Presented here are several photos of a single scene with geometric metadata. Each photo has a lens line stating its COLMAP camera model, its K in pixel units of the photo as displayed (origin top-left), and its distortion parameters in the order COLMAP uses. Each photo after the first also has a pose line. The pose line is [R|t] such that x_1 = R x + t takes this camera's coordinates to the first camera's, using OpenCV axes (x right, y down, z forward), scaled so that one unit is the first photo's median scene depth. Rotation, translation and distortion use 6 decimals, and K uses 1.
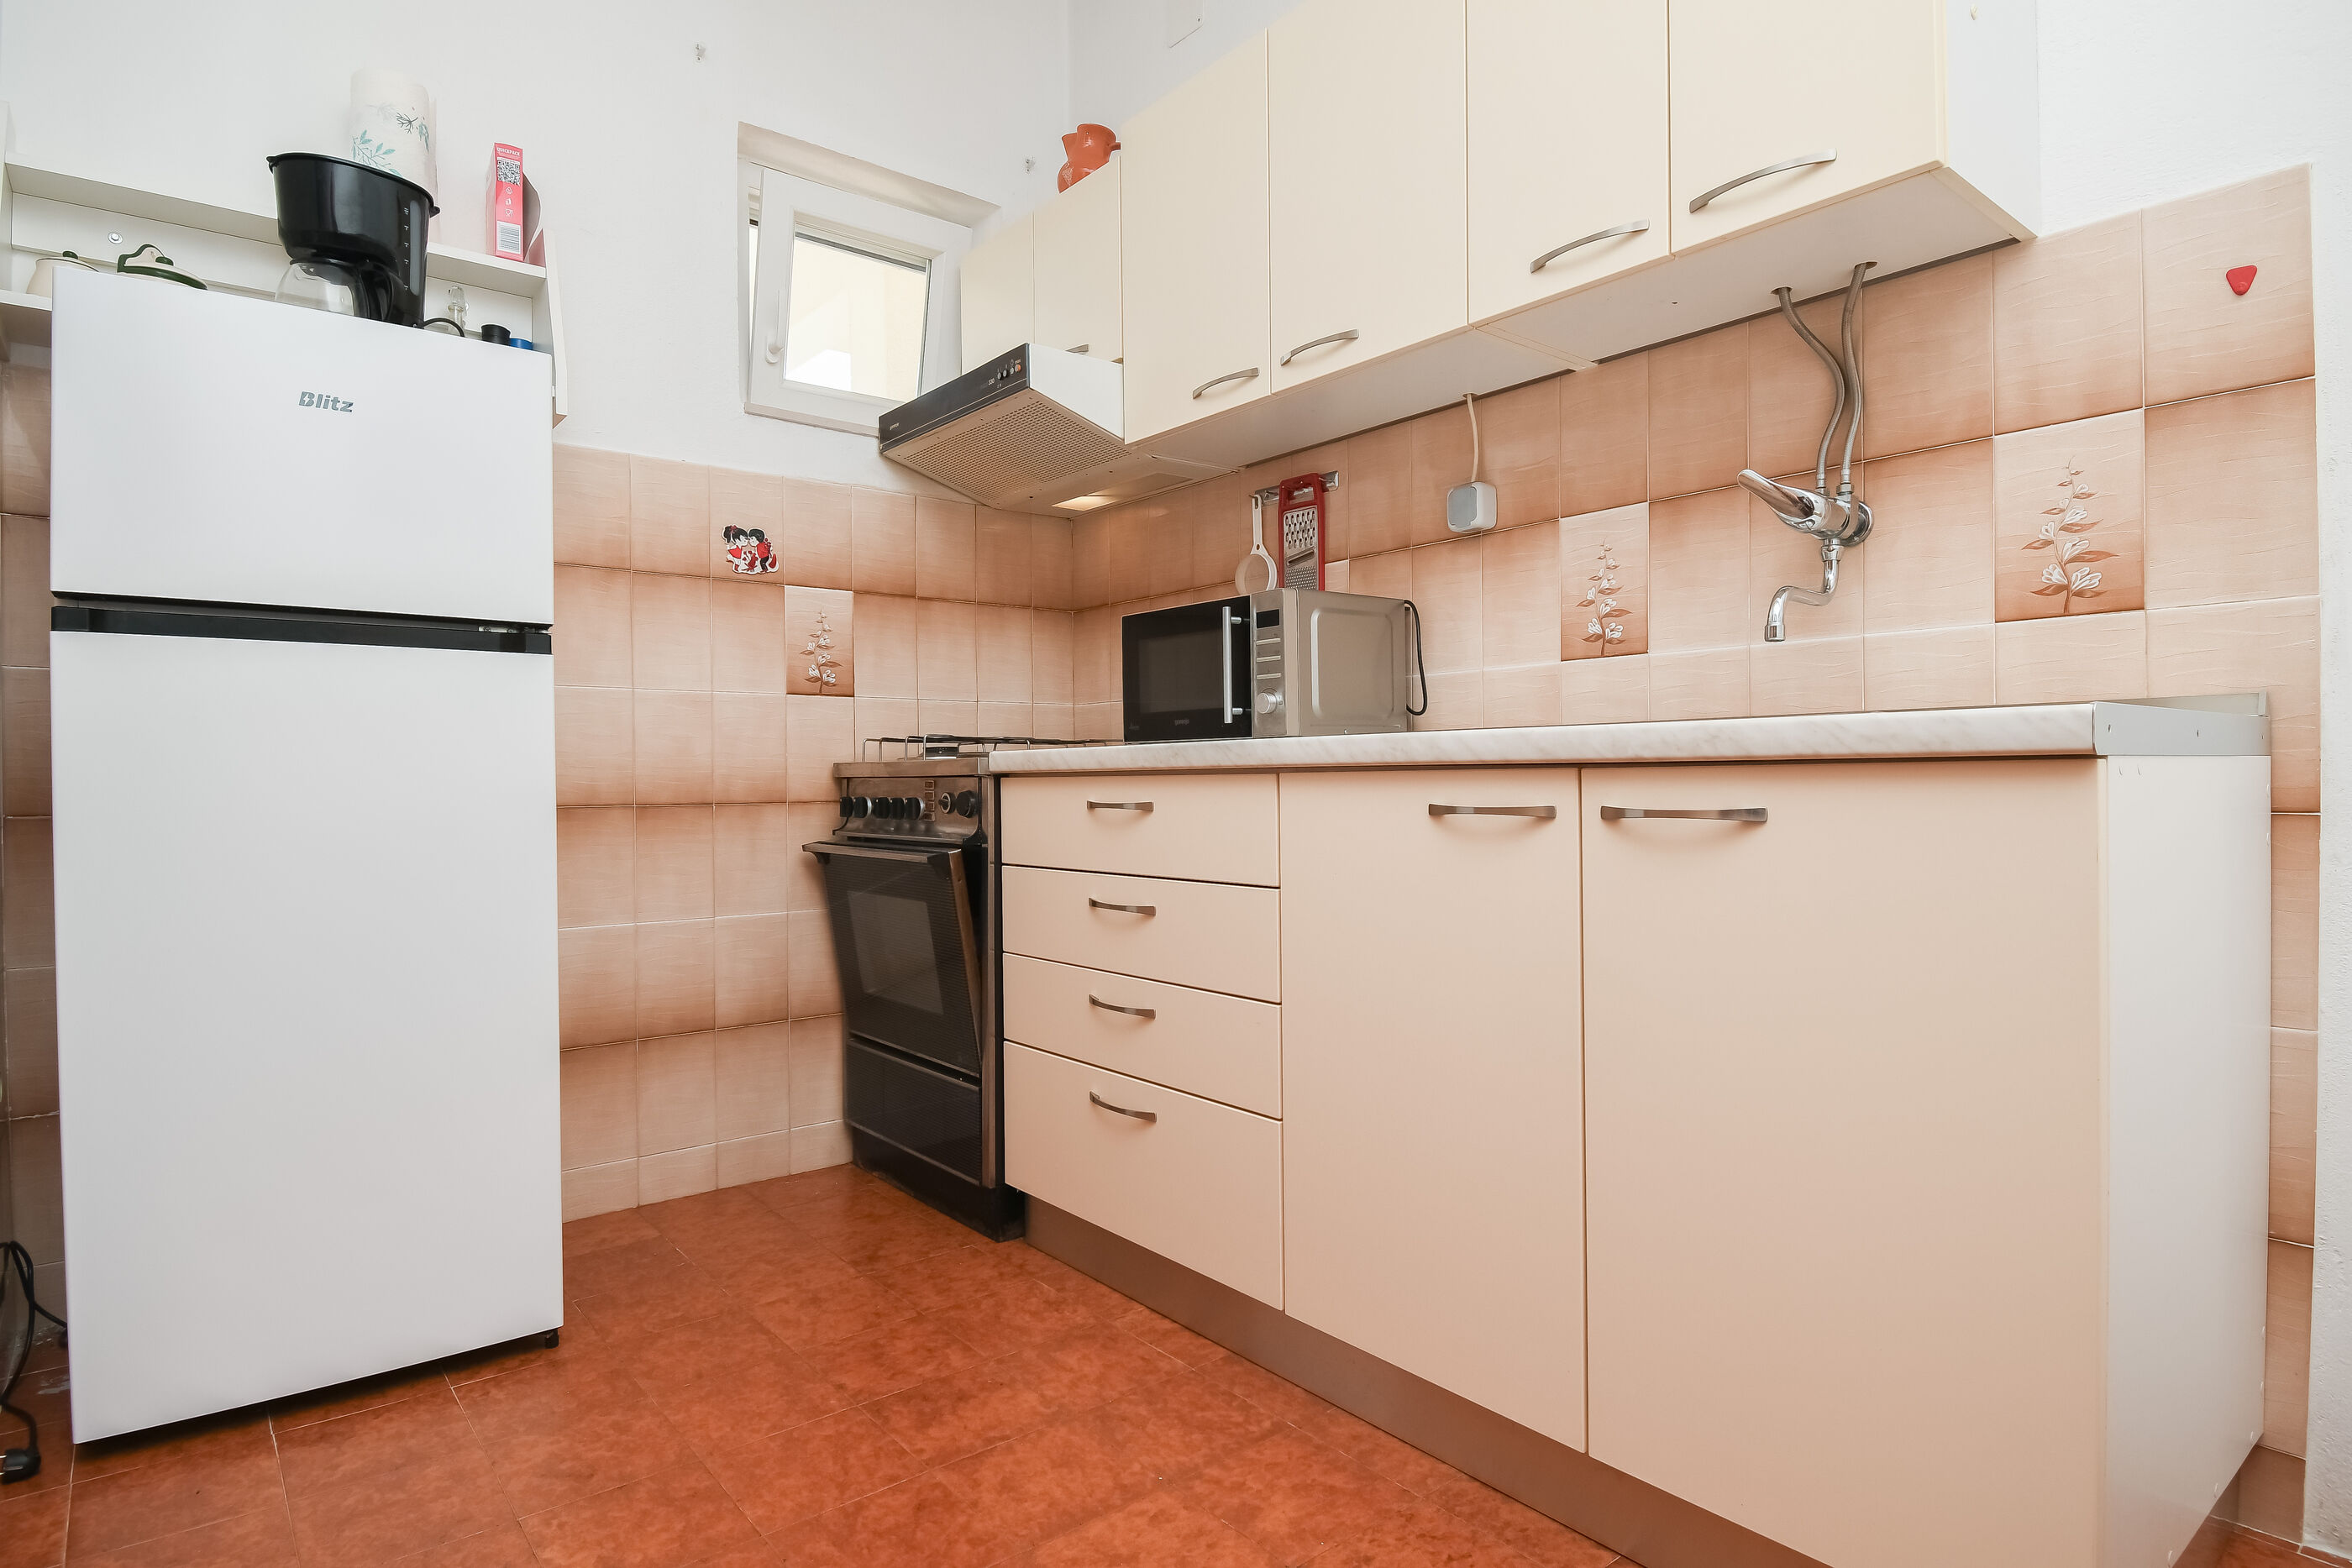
lens RADIAL K [[1282.2, 0, 1165.7], [0, 1282.2, 775.6], [0, 0, 1]] dist [0.000374, -0.000554]
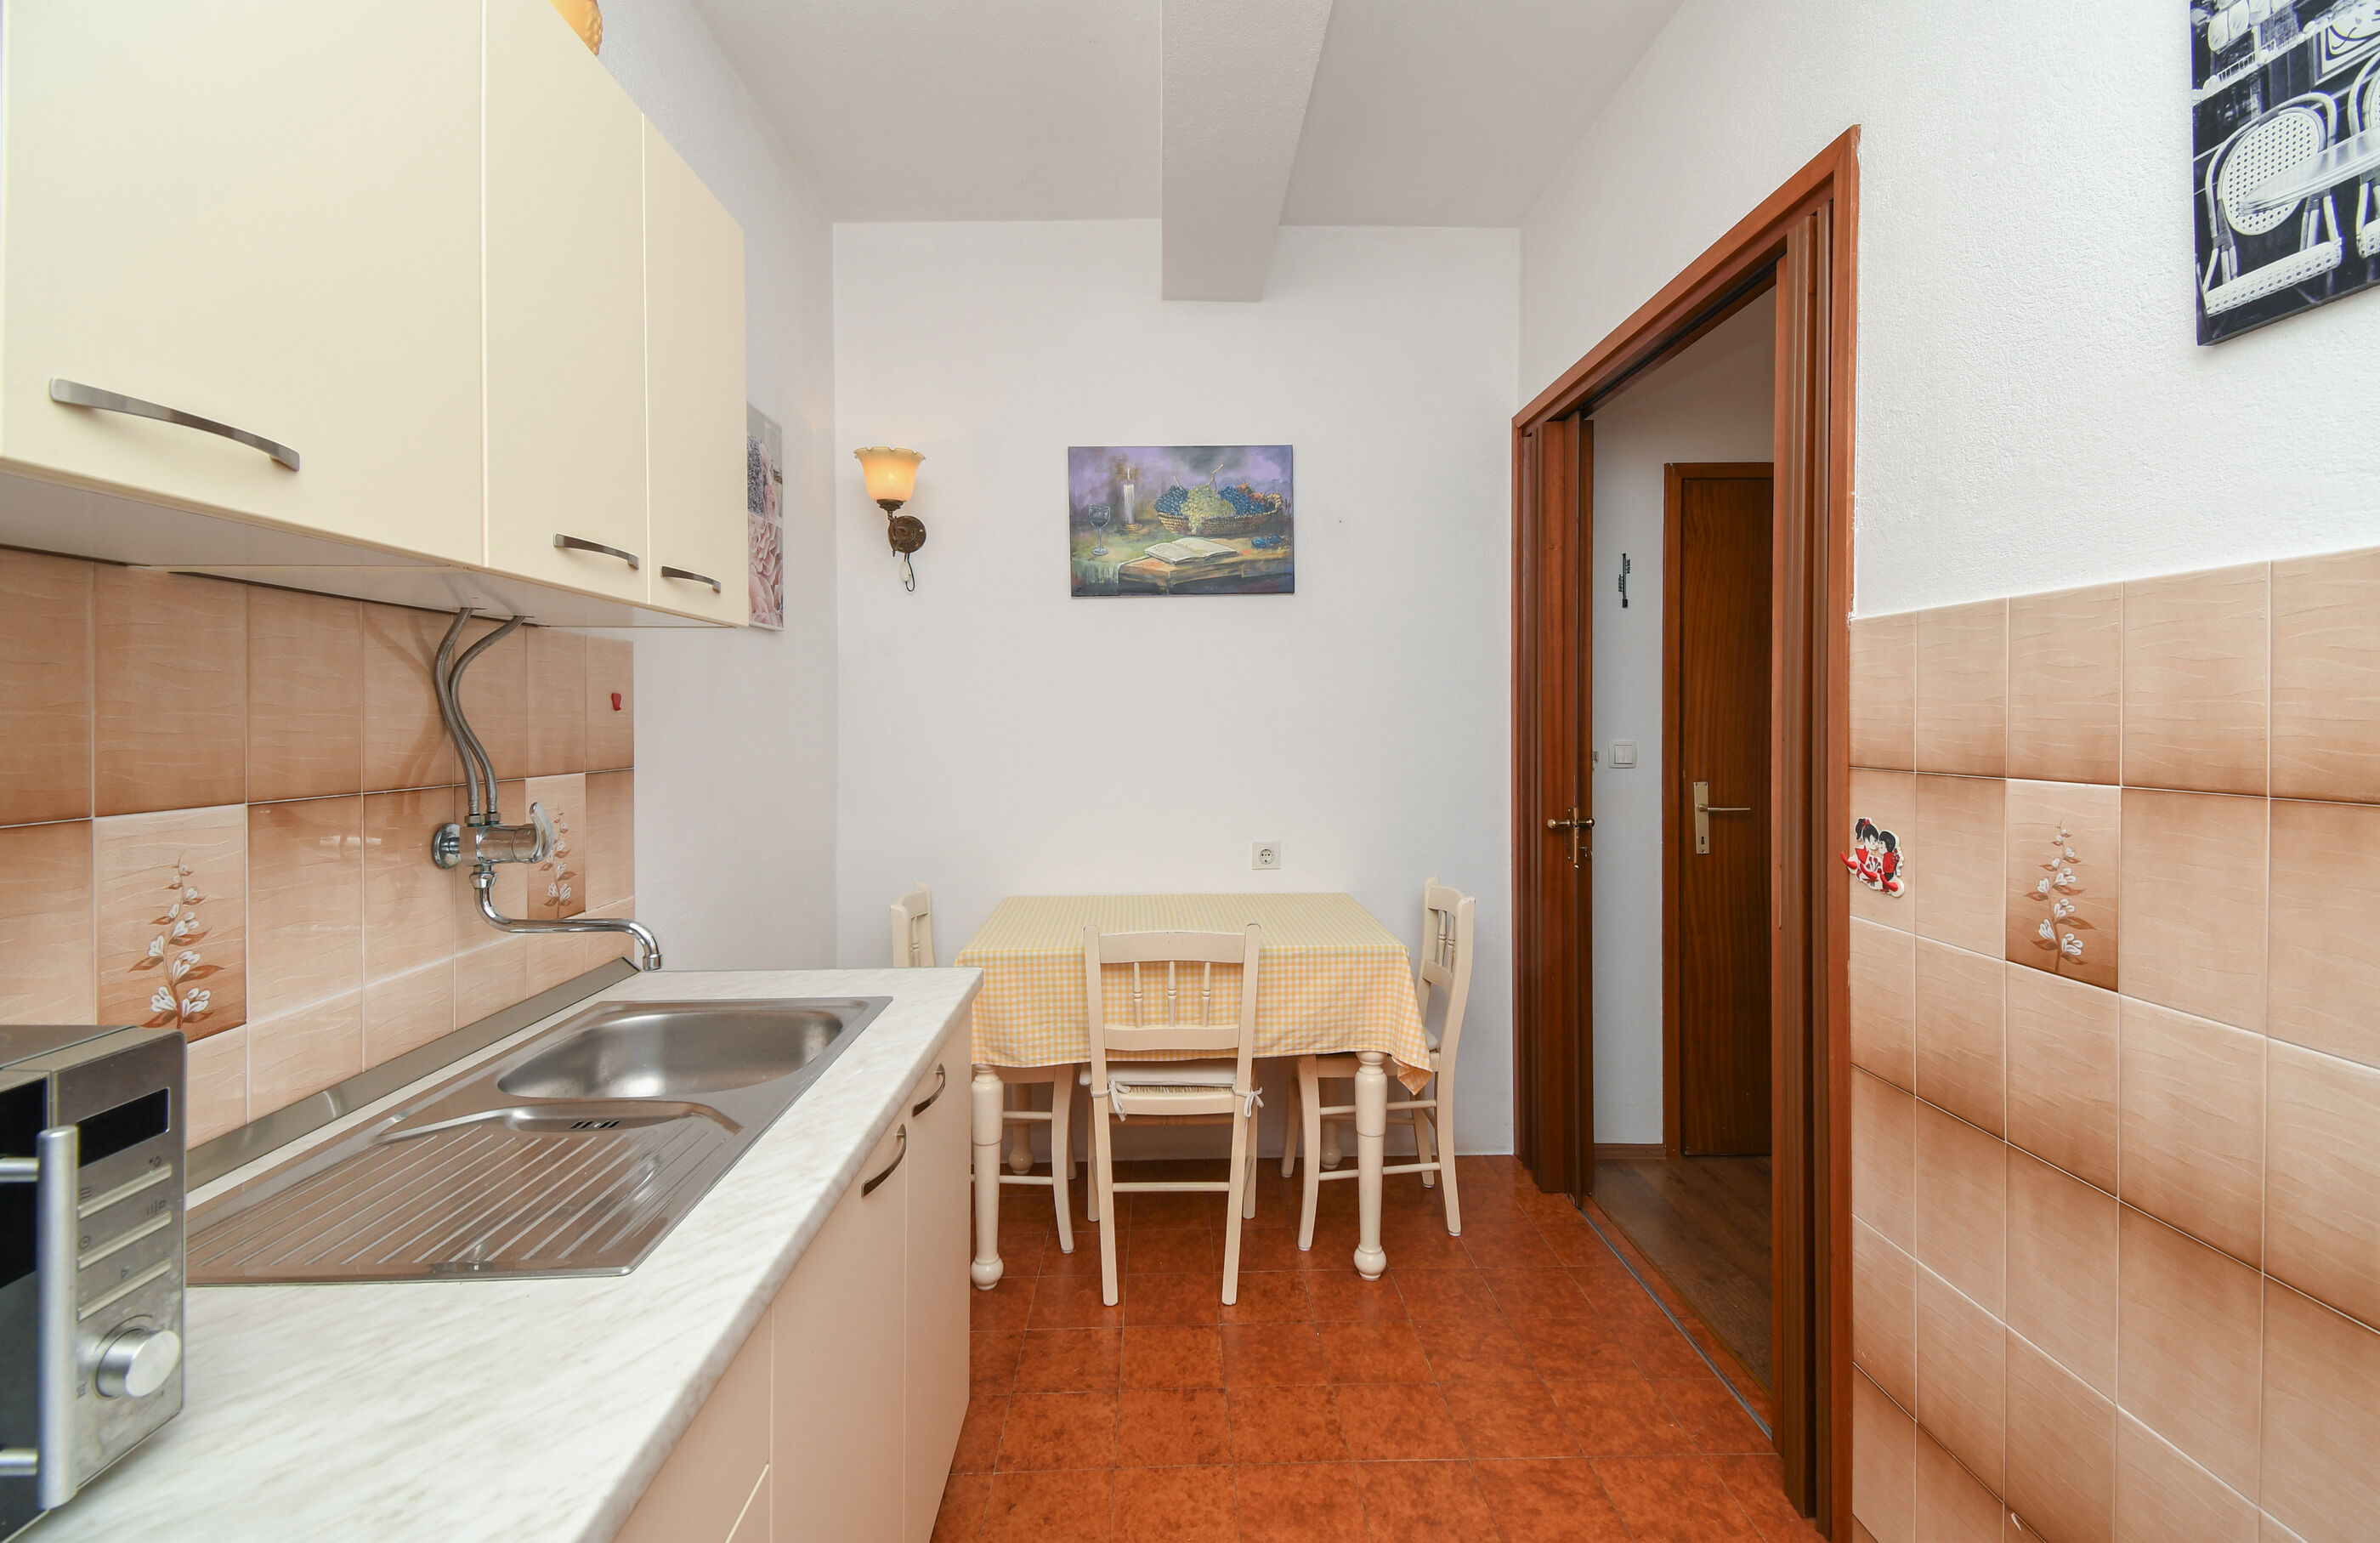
lens RADIAL K [[1035.0, 0, 1172.1], [0, 1035.0, 735.2], [0, 0, 1]] dist [-0.001629, -0.000165]
pose [[-0.785503, 0.008661, 0.618797, -0.347652], [0.020010, 0.999735, 0.011407, -0.241048], [-0.618534, 0.021342, -0.785468, 1.102708]]
